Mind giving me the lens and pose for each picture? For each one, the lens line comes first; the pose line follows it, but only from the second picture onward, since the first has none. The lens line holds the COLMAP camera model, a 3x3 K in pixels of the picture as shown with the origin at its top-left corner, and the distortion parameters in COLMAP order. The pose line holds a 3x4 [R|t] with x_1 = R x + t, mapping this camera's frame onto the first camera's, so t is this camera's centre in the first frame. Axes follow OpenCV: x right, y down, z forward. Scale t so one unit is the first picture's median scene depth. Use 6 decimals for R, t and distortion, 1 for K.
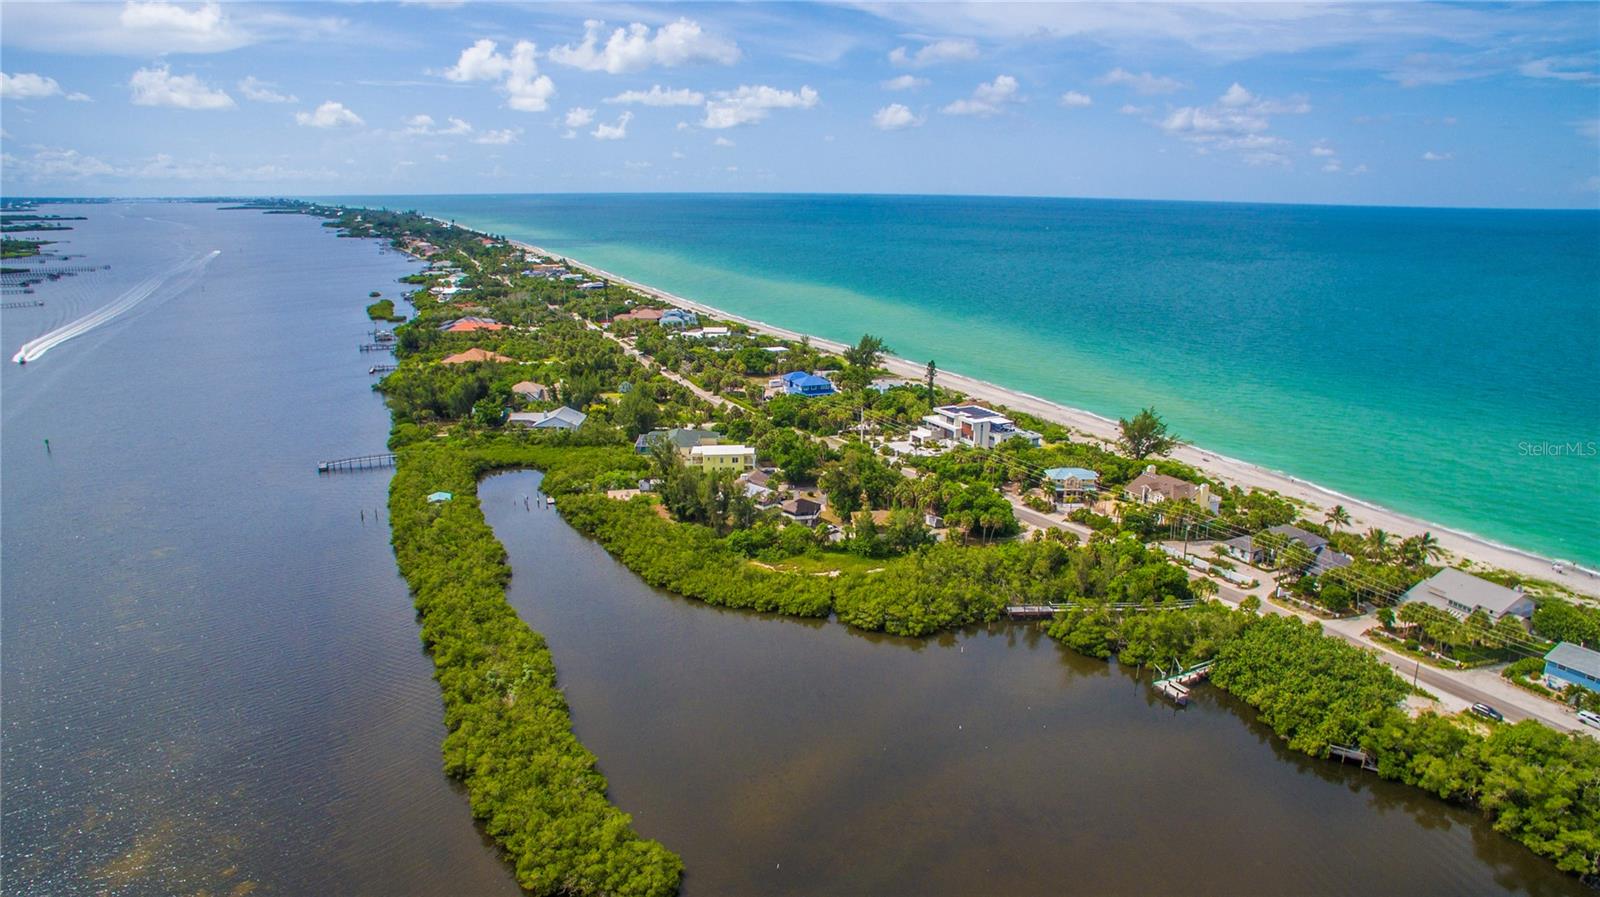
lens RADIAL K [[928.5, 0, 797.4], [0, 928.5, 451.0], [0, 0, 1]] dist [-0.124365, 0.088075]
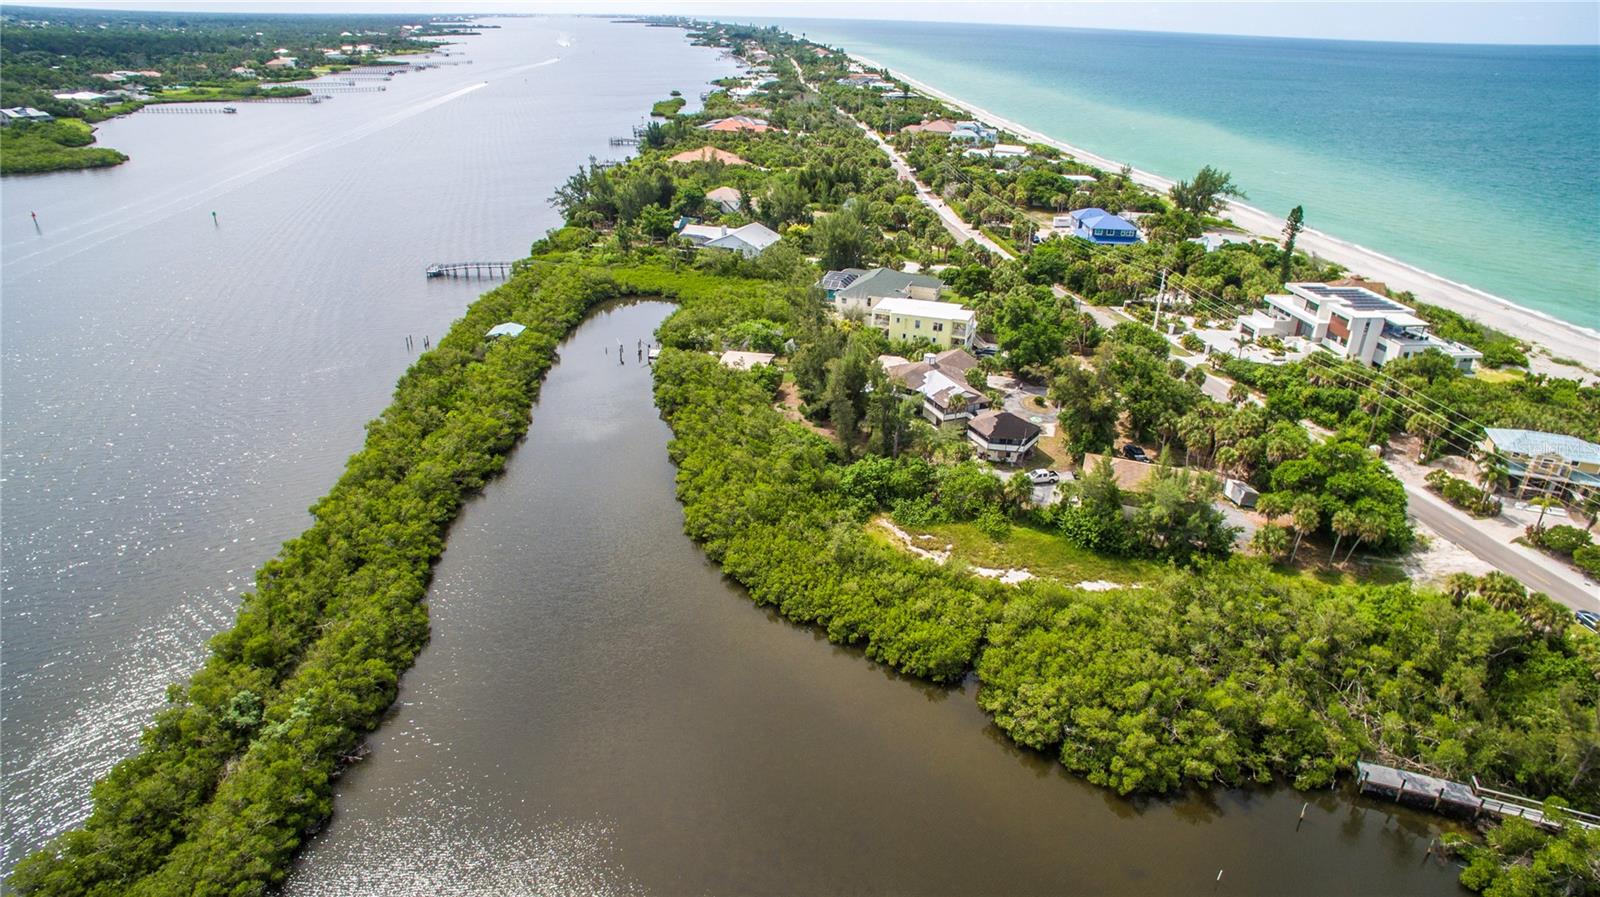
lens RADIAL K [[928.5, 0, 797.4], [0, 928.5, 451.0], [0, 0, 1]] dist [-0.124365, 0.088075]
pose [[0.933266, 0.169233, -0.316820, 0.055362], [-0.111773, 0.975088, 0.191600, -0.016976], [0.341352, -0.143402, 0.928932, 0.337792]]
